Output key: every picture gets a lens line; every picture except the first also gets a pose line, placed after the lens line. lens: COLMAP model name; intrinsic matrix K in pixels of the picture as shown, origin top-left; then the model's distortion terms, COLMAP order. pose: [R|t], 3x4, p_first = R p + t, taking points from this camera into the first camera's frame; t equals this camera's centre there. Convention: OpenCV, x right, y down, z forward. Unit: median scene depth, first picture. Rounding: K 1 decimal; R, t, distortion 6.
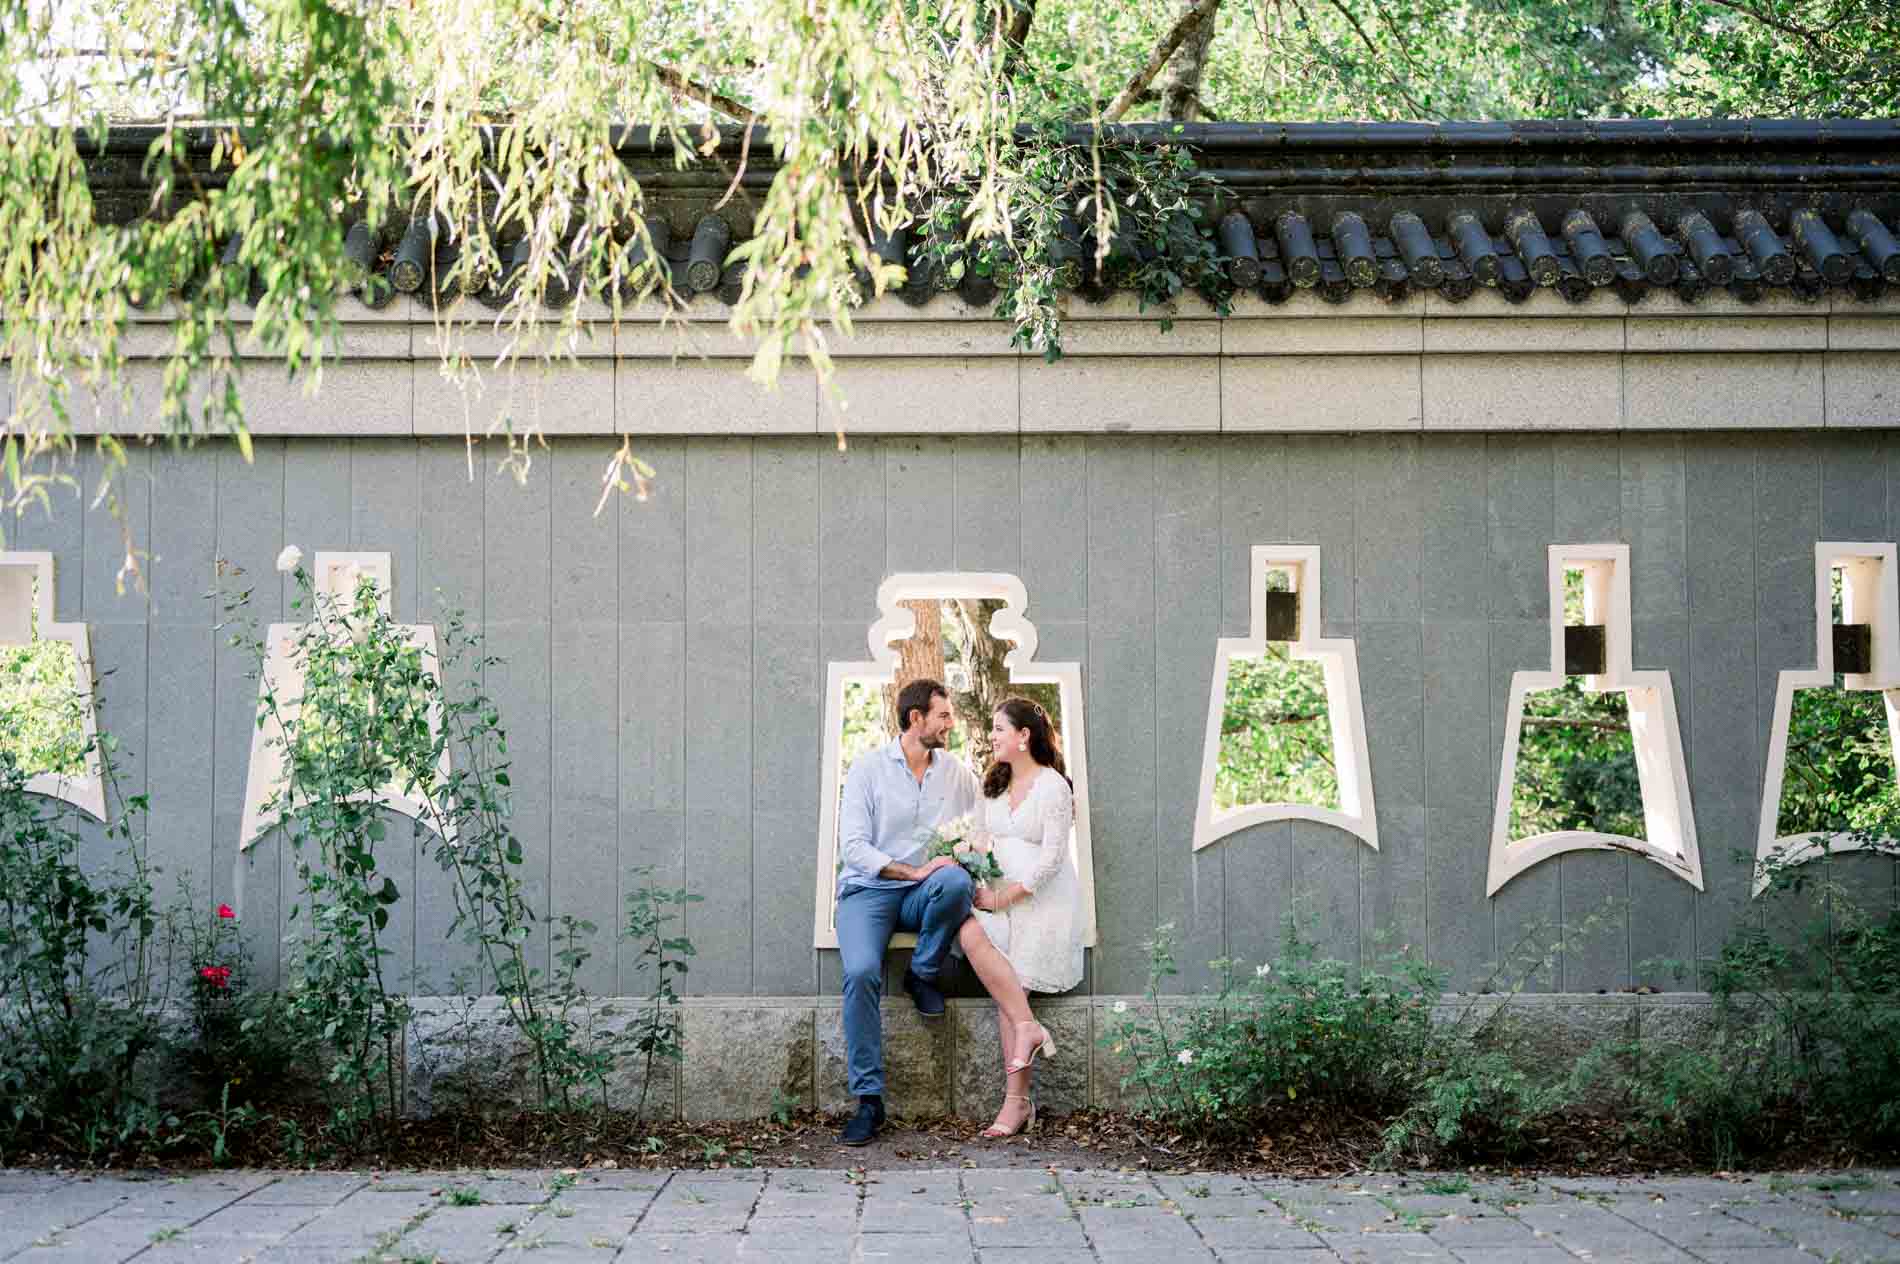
lens RADIAL K [[3722.0, 0, 950.0], [0, 3722.0, 632.0], [0, 0, 1]] dist [0.011203, -0.016873]
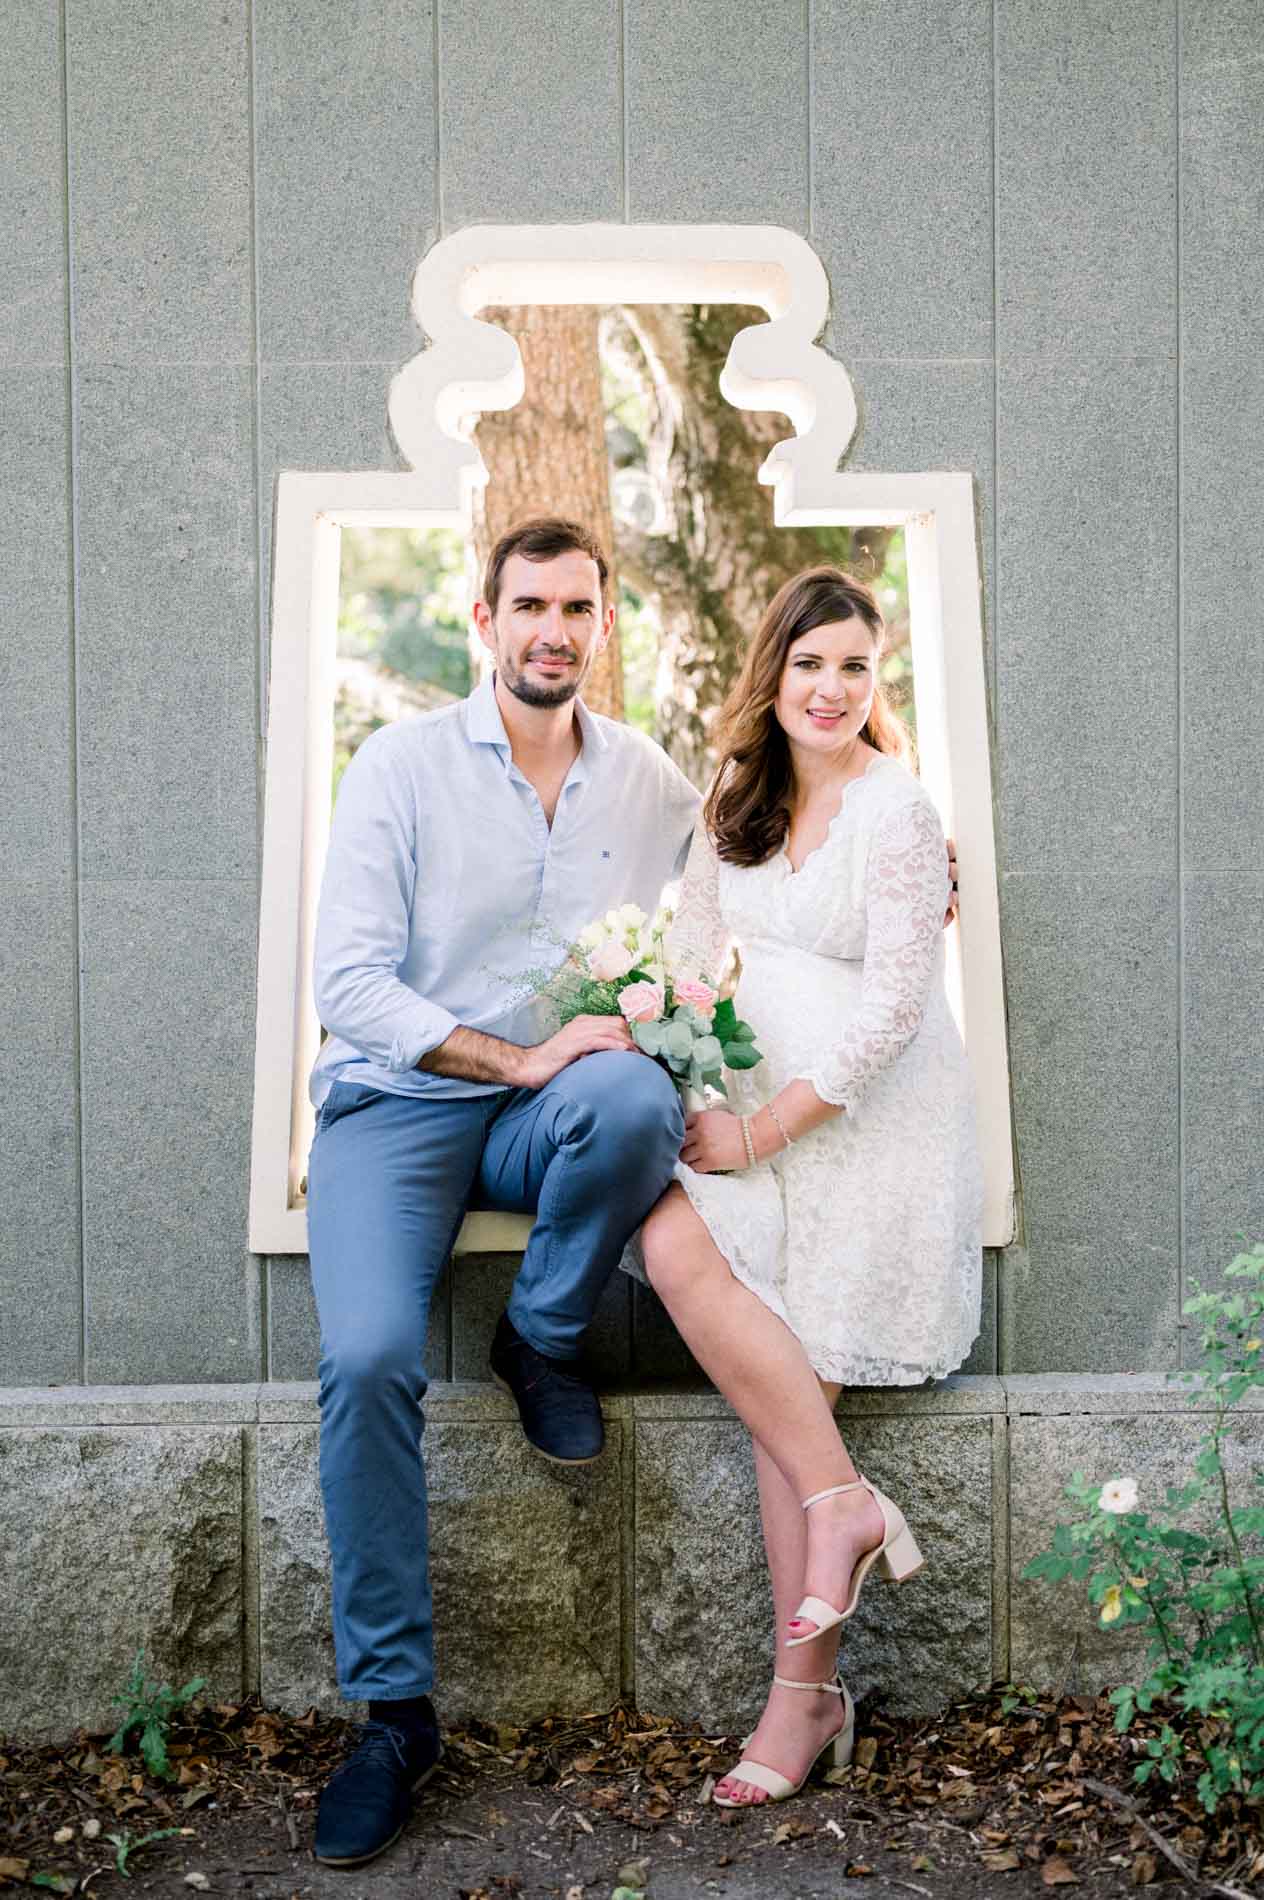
lens RADIAL K [[5313.5, 0, 632.0], [0, 5313.5, 950.0], [0, 0, 1]] dist [0.085210, -1.130317]
pose [[0.999995, -0.003119, -0.000772, 0.001890], [0.003180, 0.995069, 0.099138, 0.003085], [0.000459, -0.099140, 0.995073, 0.486451]]
